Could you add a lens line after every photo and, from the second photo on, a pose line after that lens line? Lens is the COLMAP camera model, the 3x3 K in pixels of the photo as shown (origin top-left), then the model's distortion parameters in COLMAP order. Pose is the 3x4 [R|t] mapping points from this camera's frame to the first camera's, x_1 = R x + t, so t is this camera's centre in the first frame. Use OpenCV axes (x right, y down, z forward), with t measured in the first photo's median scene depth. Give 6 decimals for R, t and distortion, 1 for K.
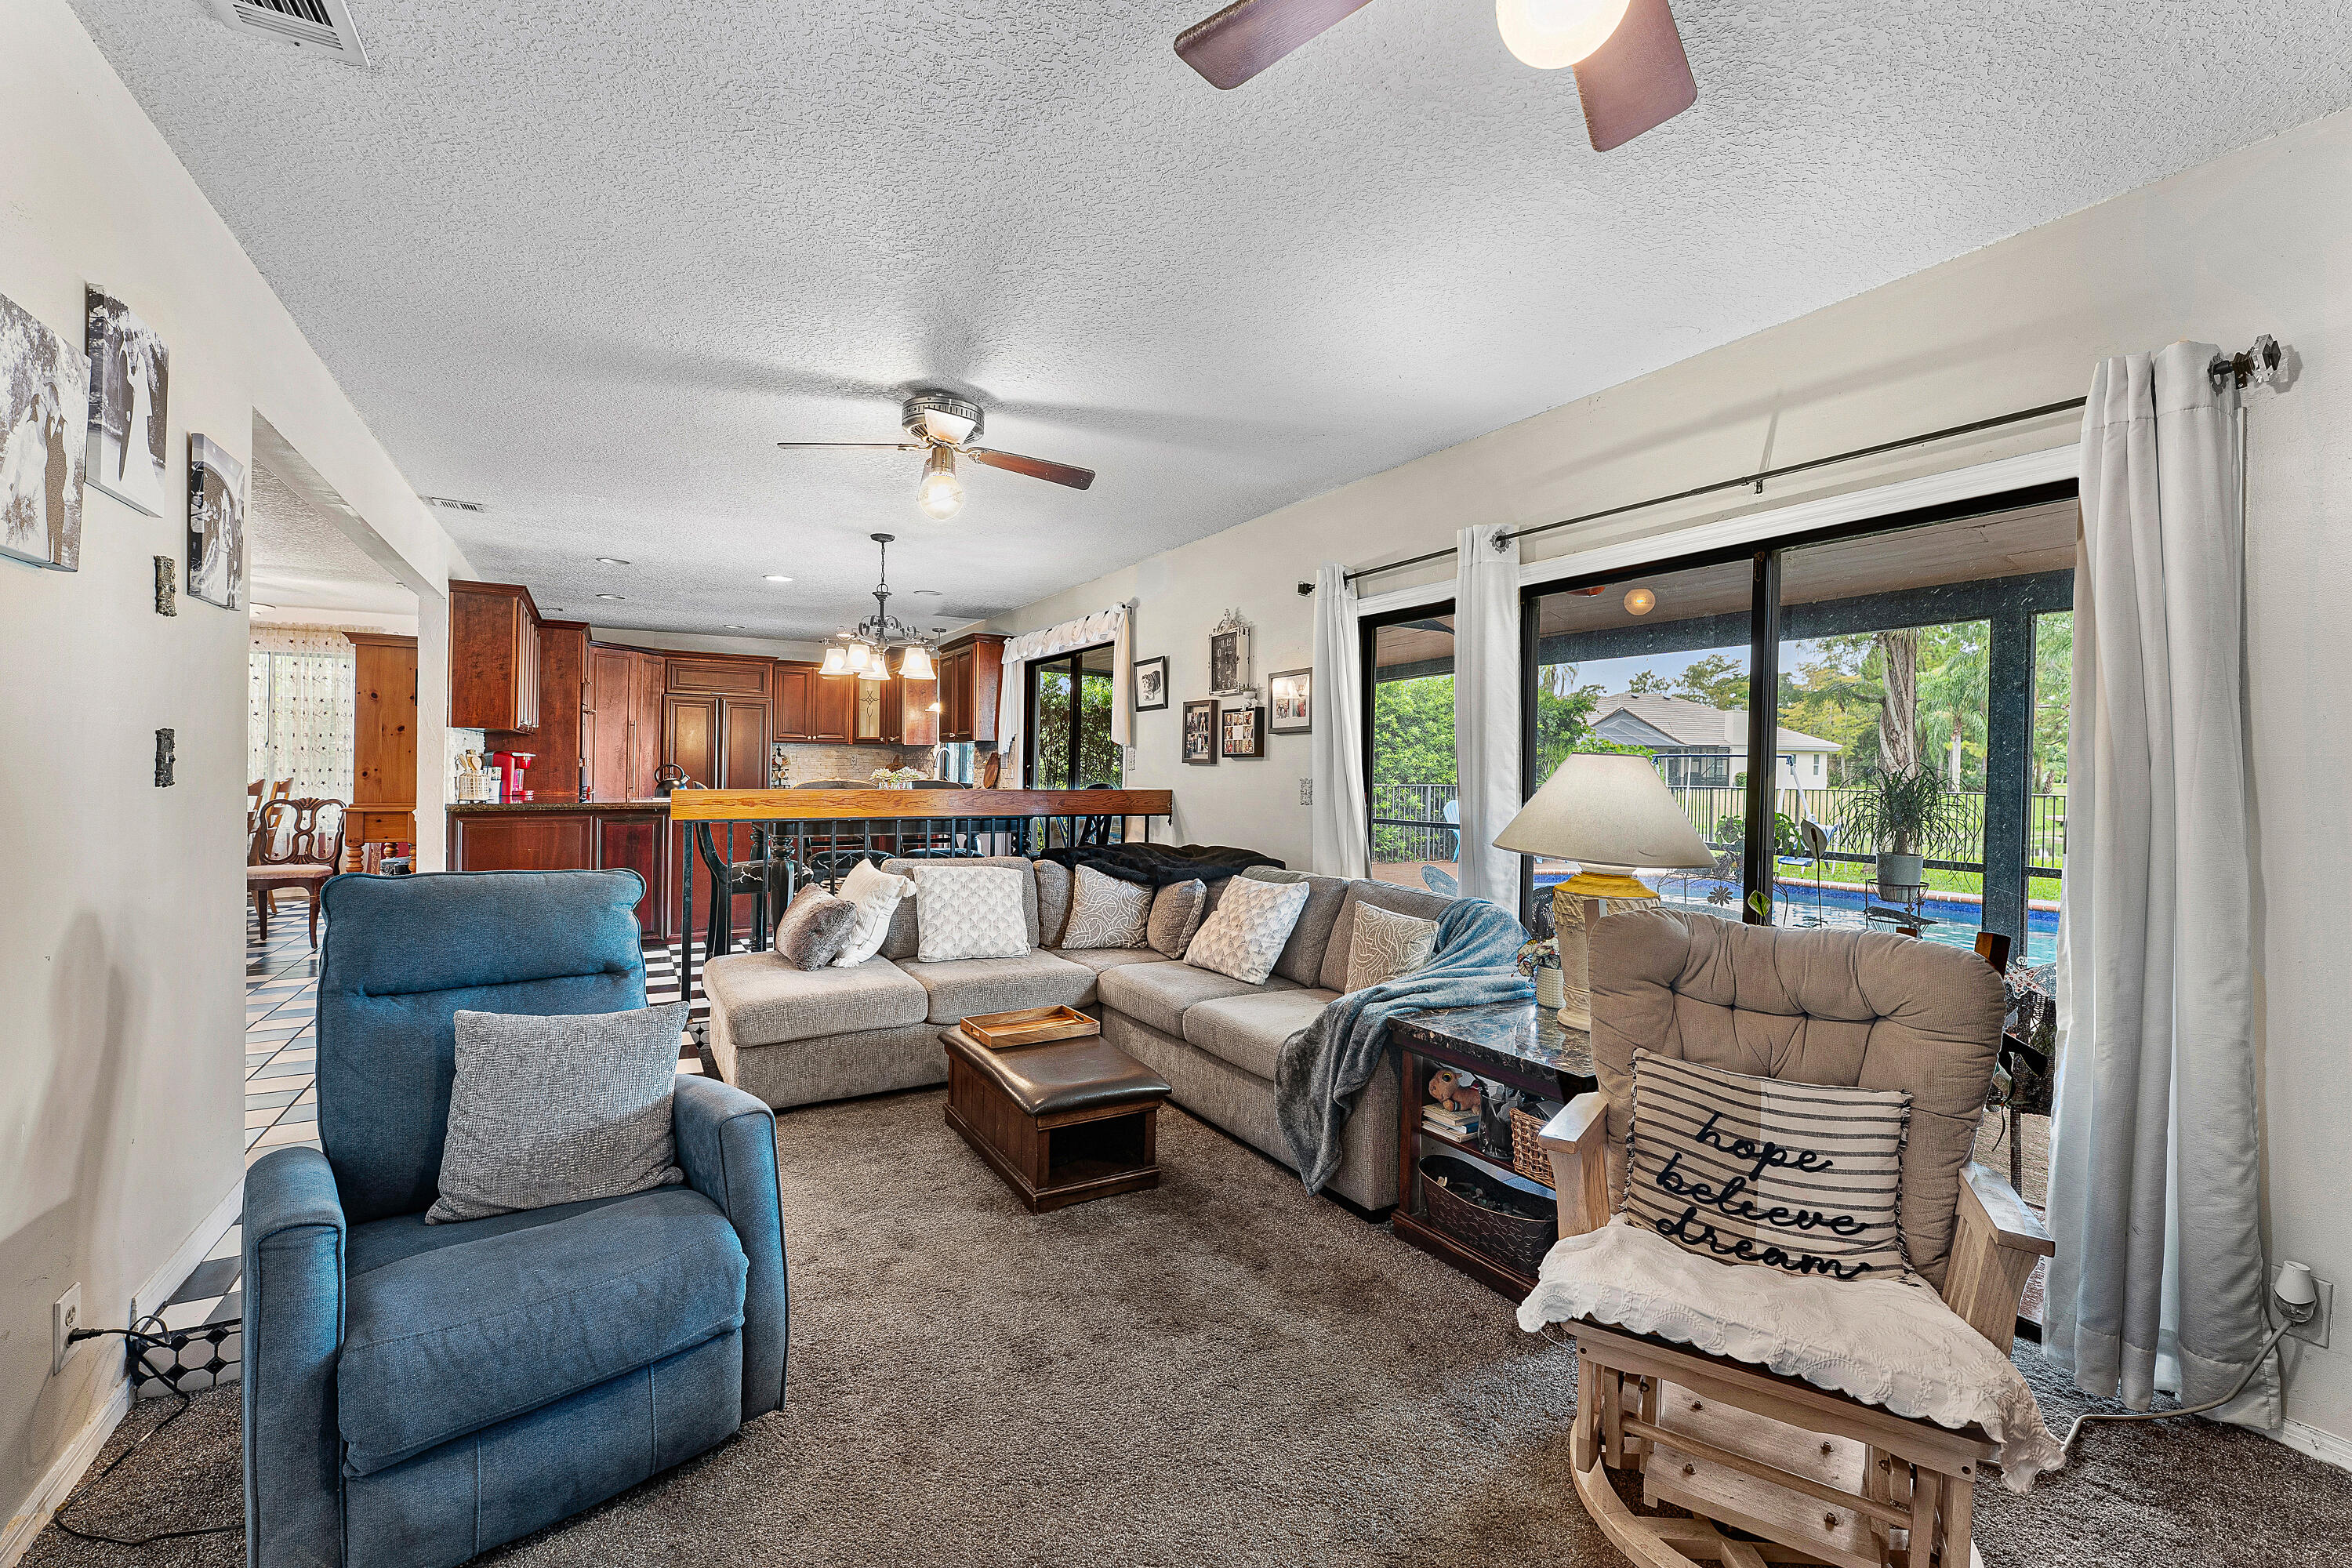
lens RADIAL K [[978.7, 0, 1183.2], [0, 978.7, 771.6], [0, 0, 1]] dist [-0.000266, -0.000071]
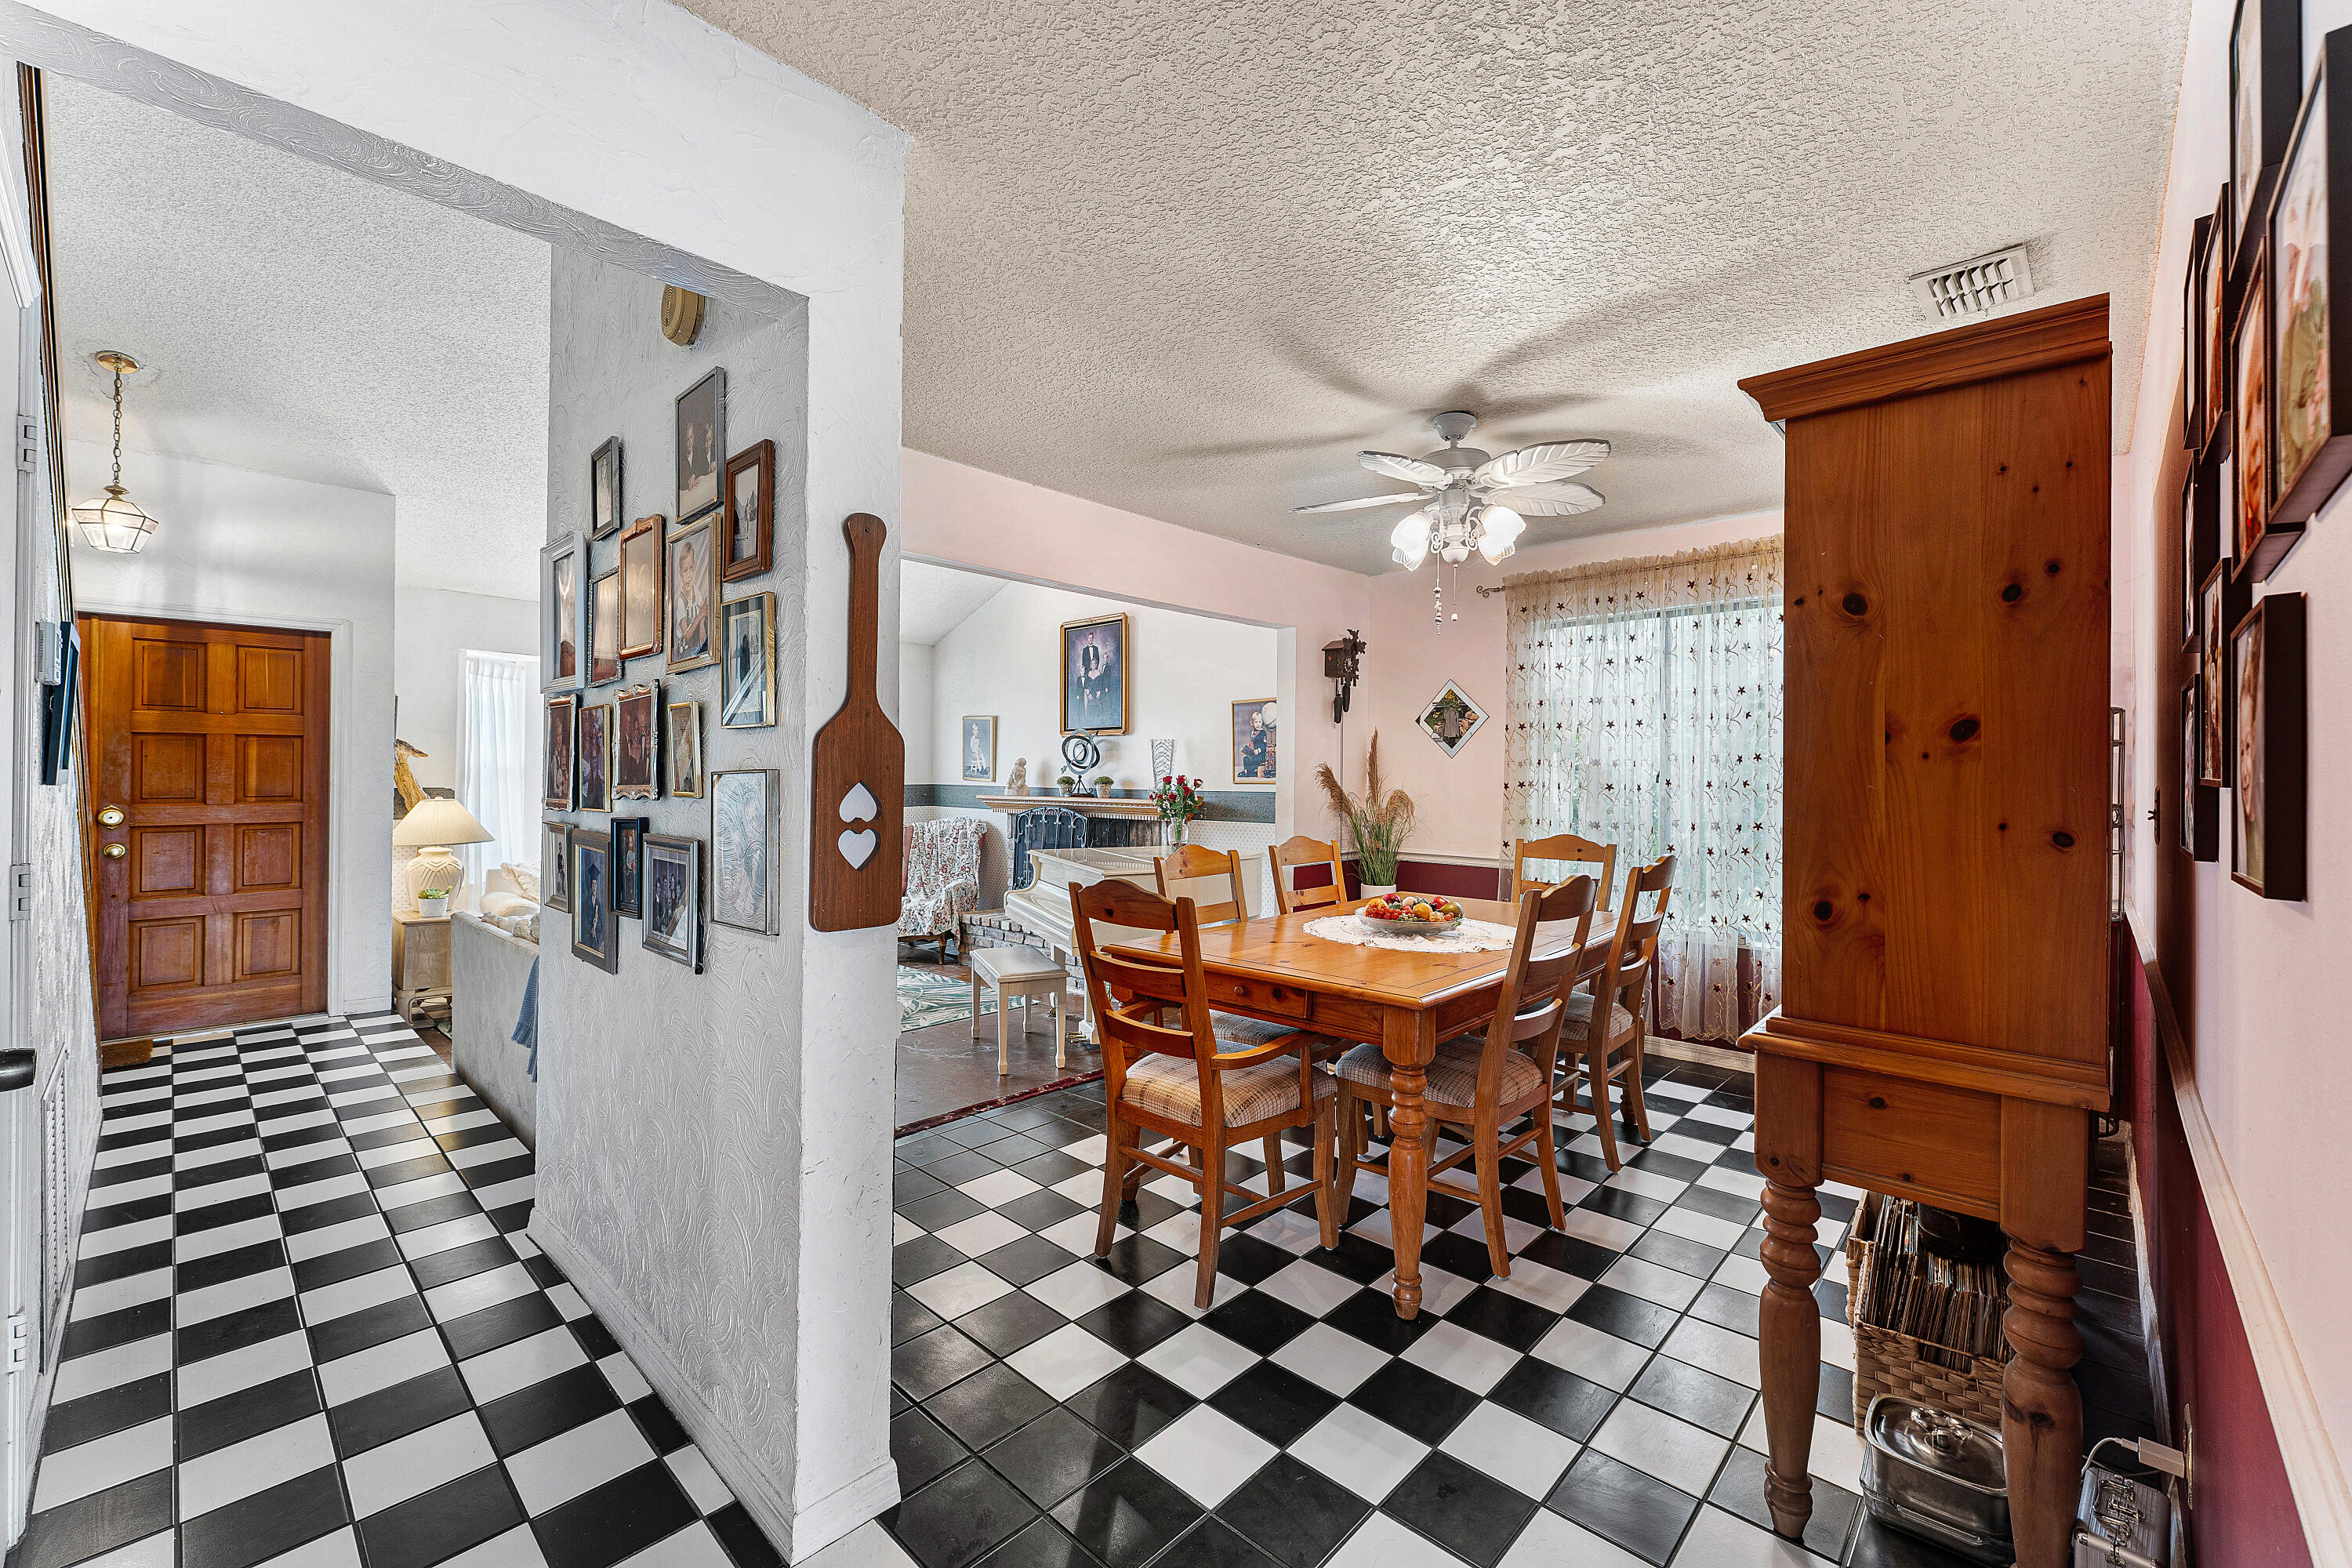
lens RADIAL K [[955.7, 0, 1171.1], [0, 955.7, 764.3], [0, 0, 1]] dist [-0.000094, -0.000065]
pose [[0.273729, -0.017608, -0.961646, -0.908563], [-0.005543, 0.999787, -0.019884, -0.043003], [0.961791, 0.010774, 0.273574, 1.085793]]
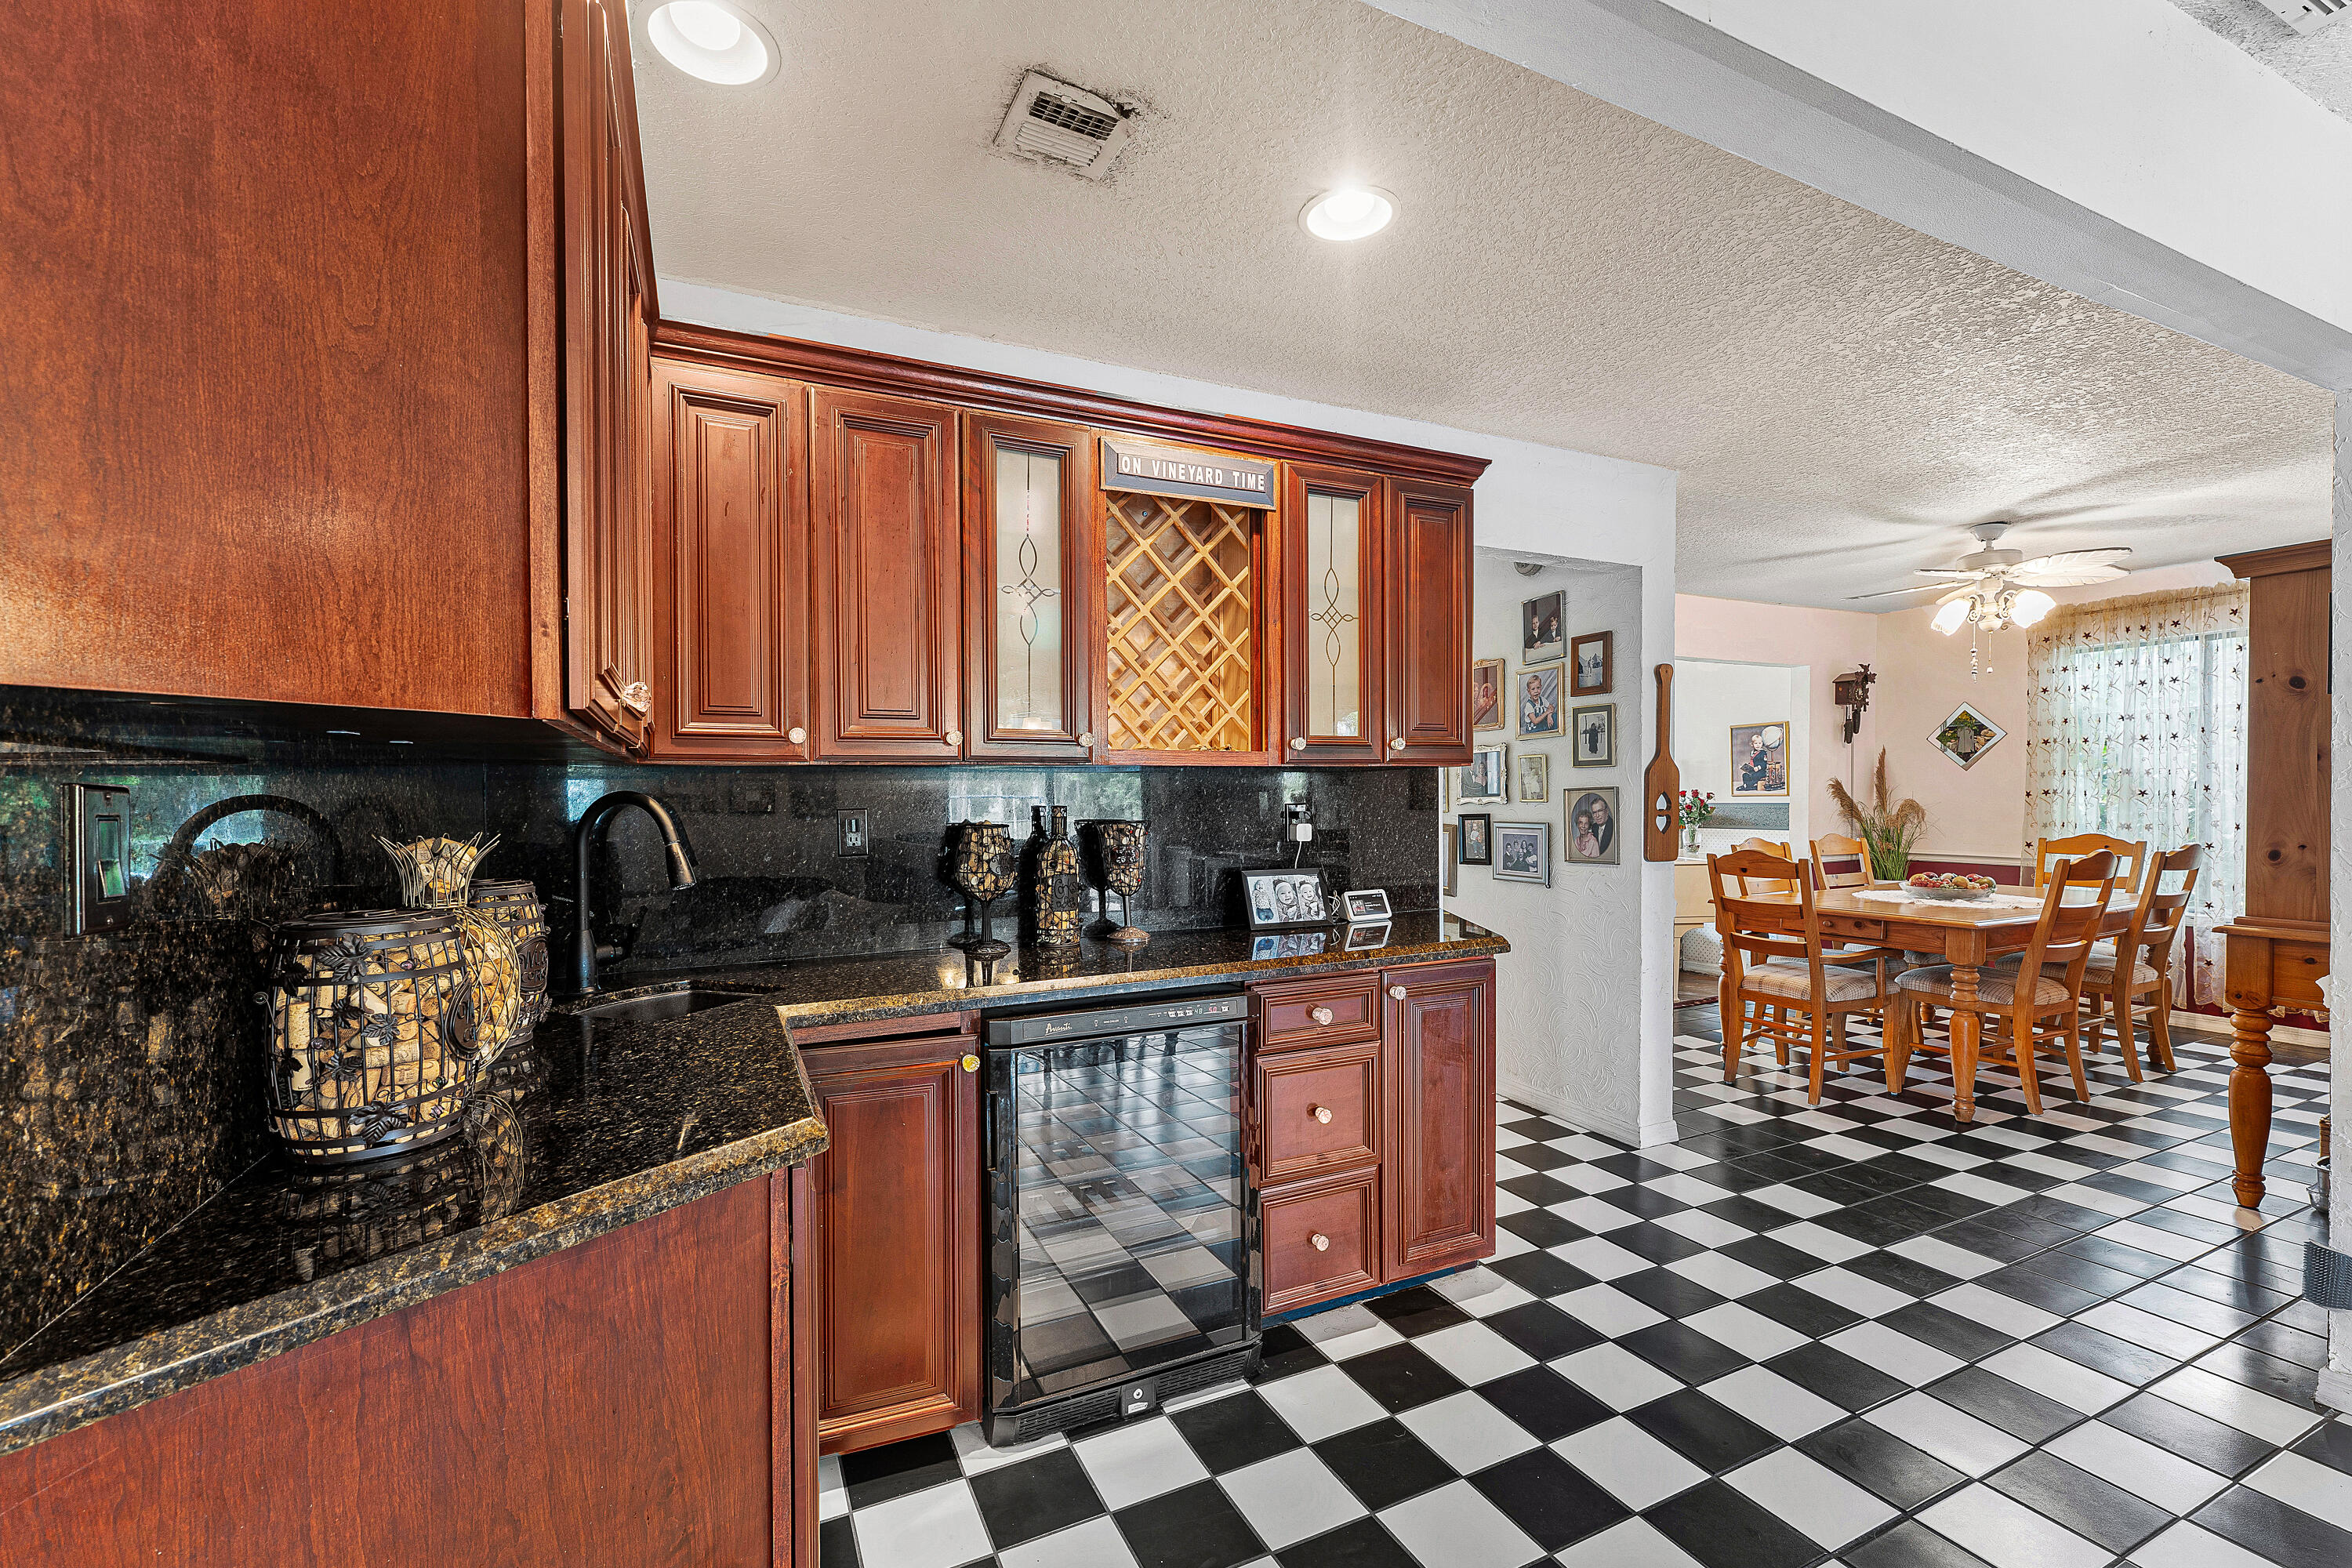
lens RADIAL K [[961.1, 0, 1149.4], [0, 961.1, 810.2], [0, 0, 1]] dist [-0.013229, 0.000250]
pose [[-0.114433, 0.006678, -0.993409, -0.473197], [0.006542, 0.999961, 0.005968, -0.035305], [0.993409, -0.005816, -0.114472, 0.743877]]
